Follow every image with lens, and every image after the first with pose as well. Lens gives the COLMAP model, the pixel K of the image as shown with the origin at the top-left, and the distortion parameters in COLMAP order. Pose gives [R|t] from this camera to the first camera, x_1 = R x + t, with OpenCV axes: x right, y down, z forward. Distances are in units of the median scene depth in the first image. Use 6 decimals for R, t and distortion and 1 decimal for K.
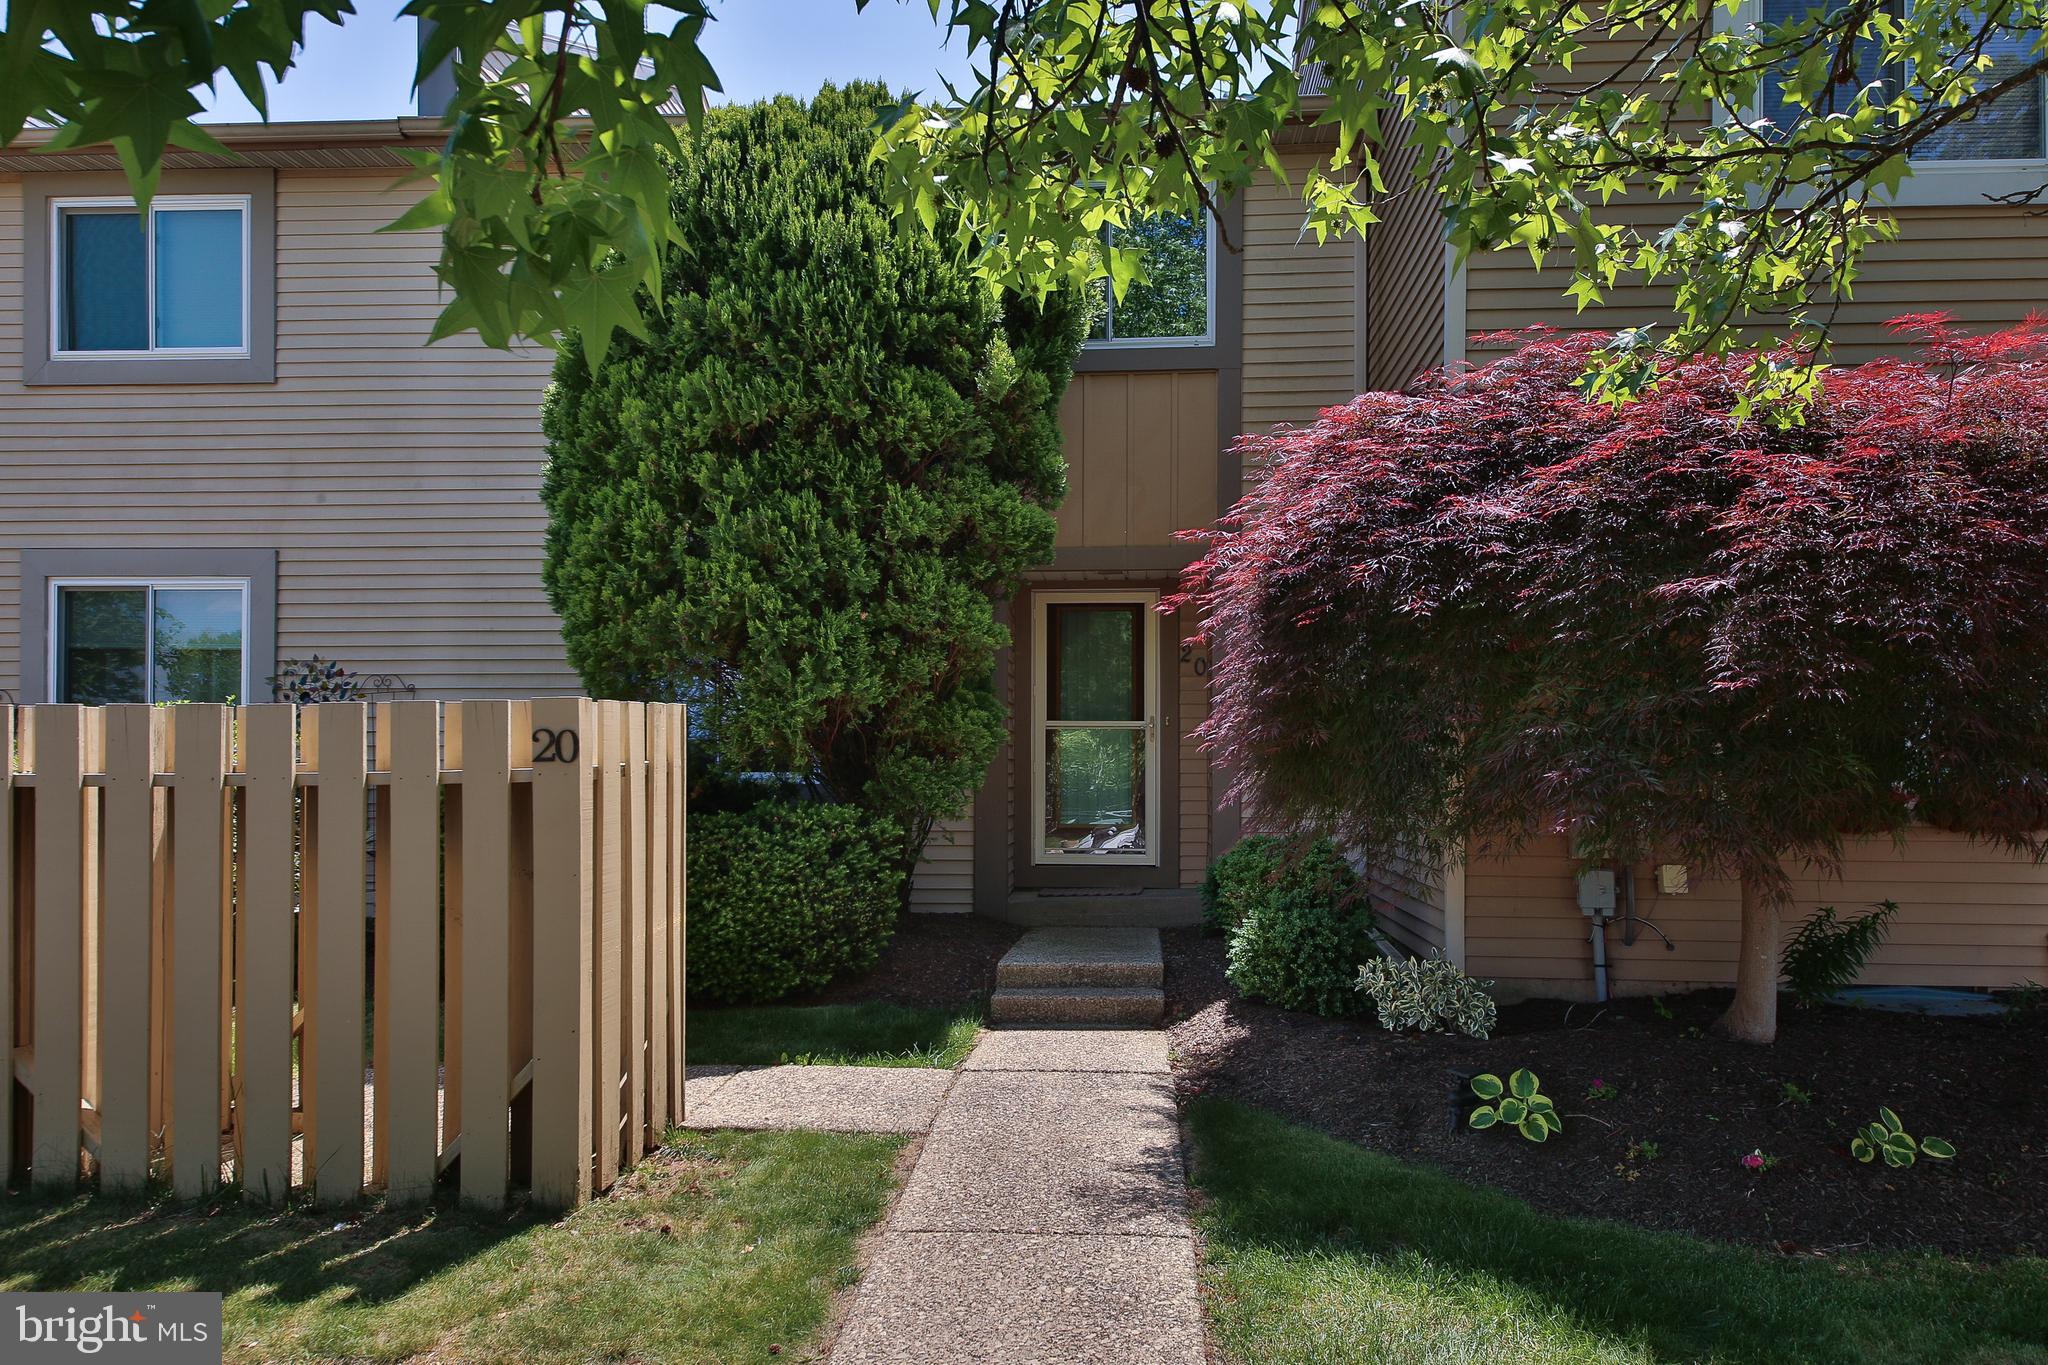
lens RADIAL K [[1605.9, 0, 926.8], [0, 1605.9, 753.5], [0, 0, 1]] dist [0.053677, -0.101396]
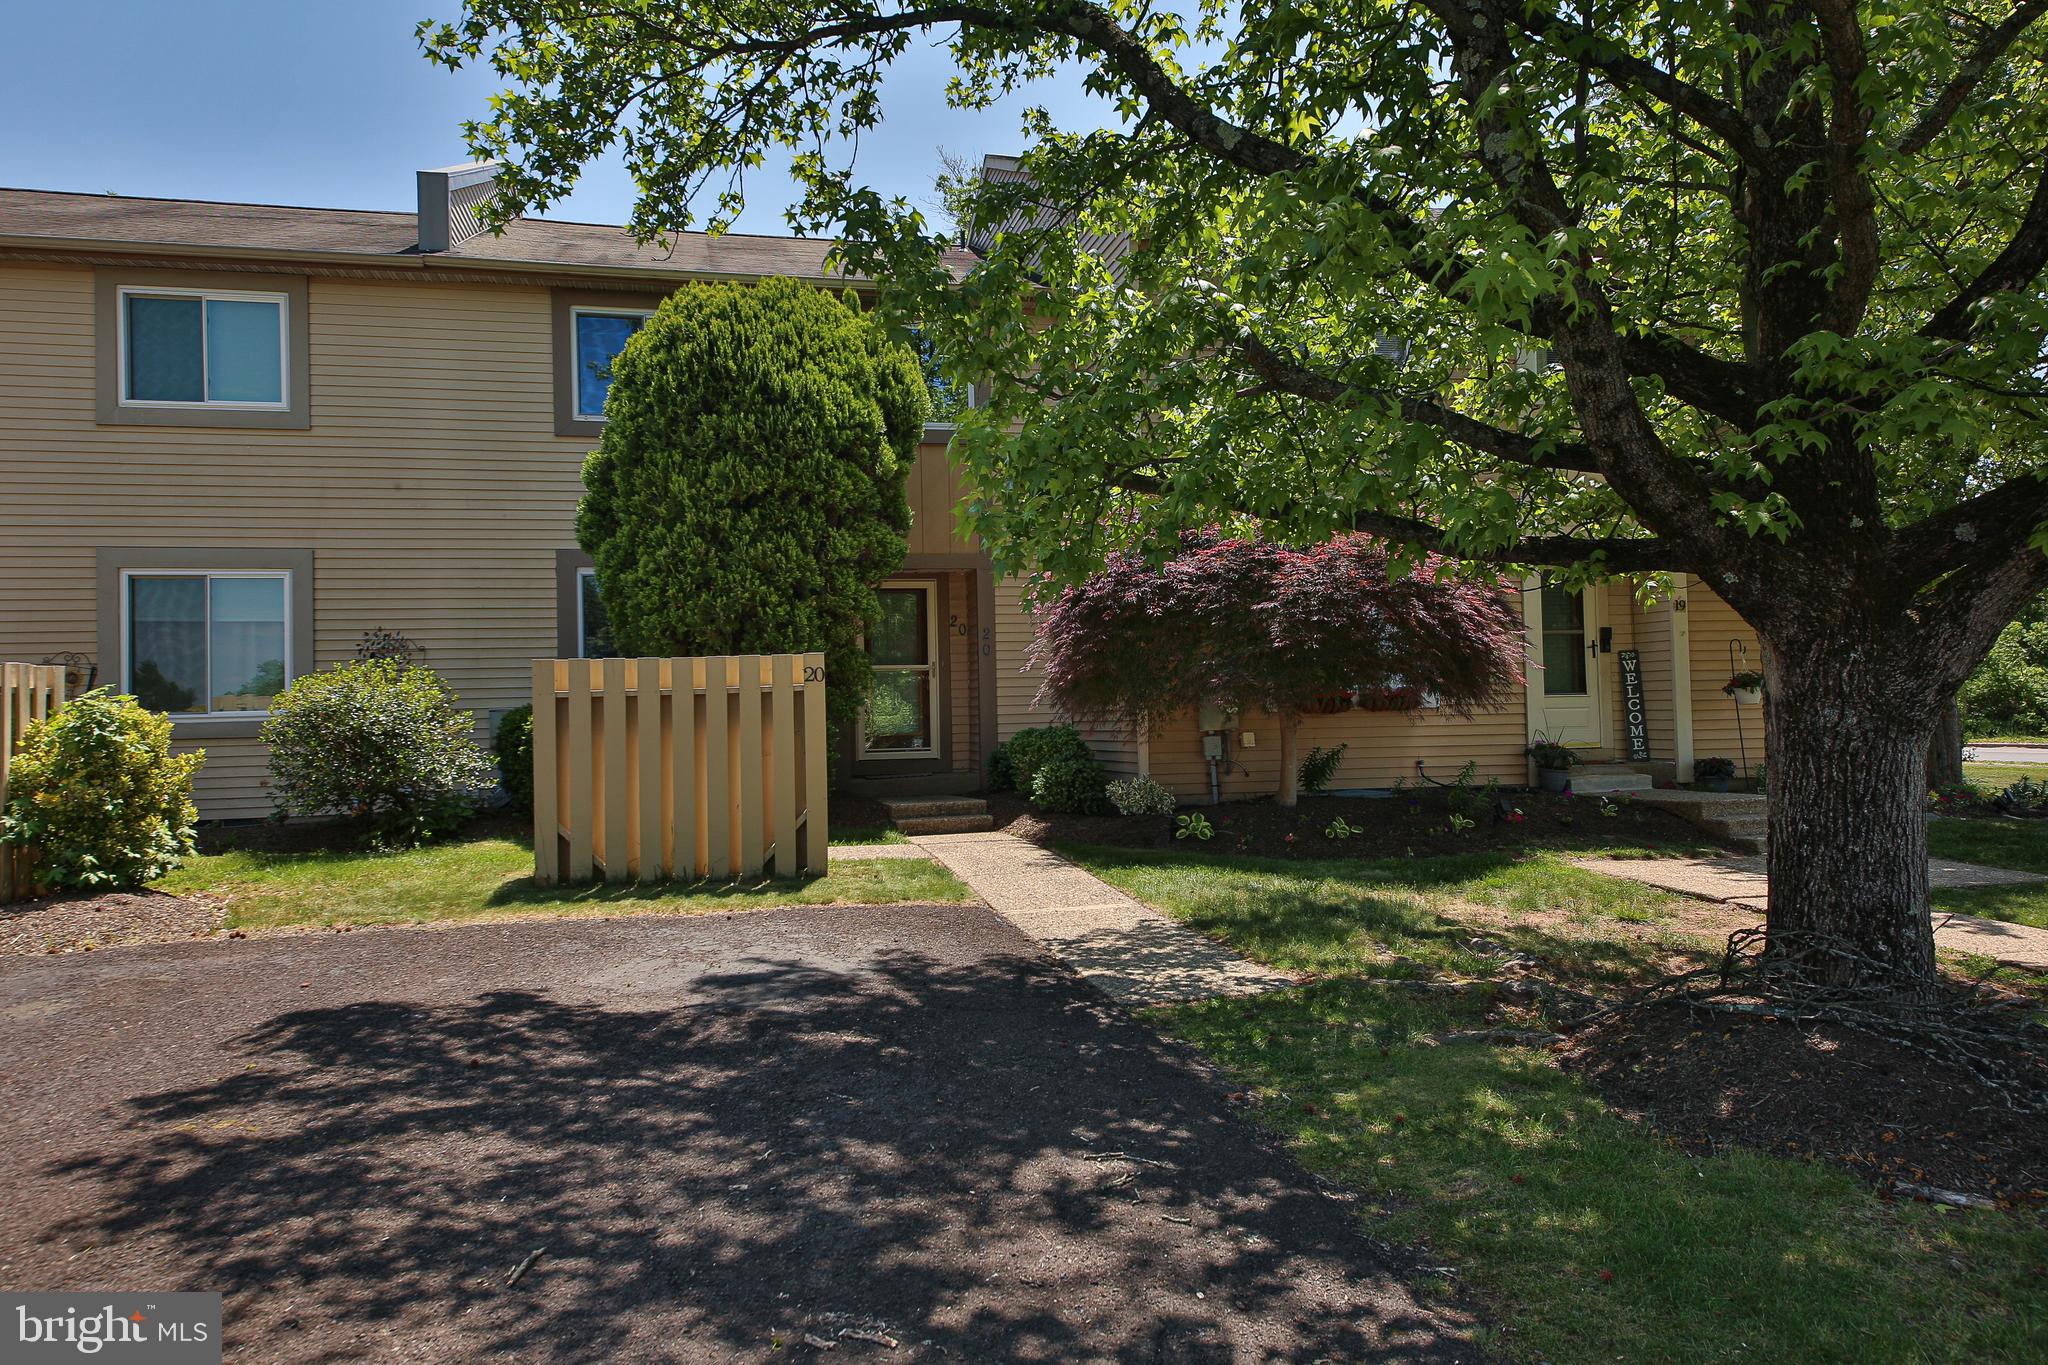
lens RADIAL K [[1407.0, 0, 1024.0], [0, 1407.0, 682.5], [0, 0, 1]] dist [-0.040479, -0.000259]
pose [[0.956826, -0.017024, 0.290162, -0.268774], [0.020077, 0.999770, -0.007548, 0.014472], [-0.289967, 0.013047, 0.956948, -0.509119]]
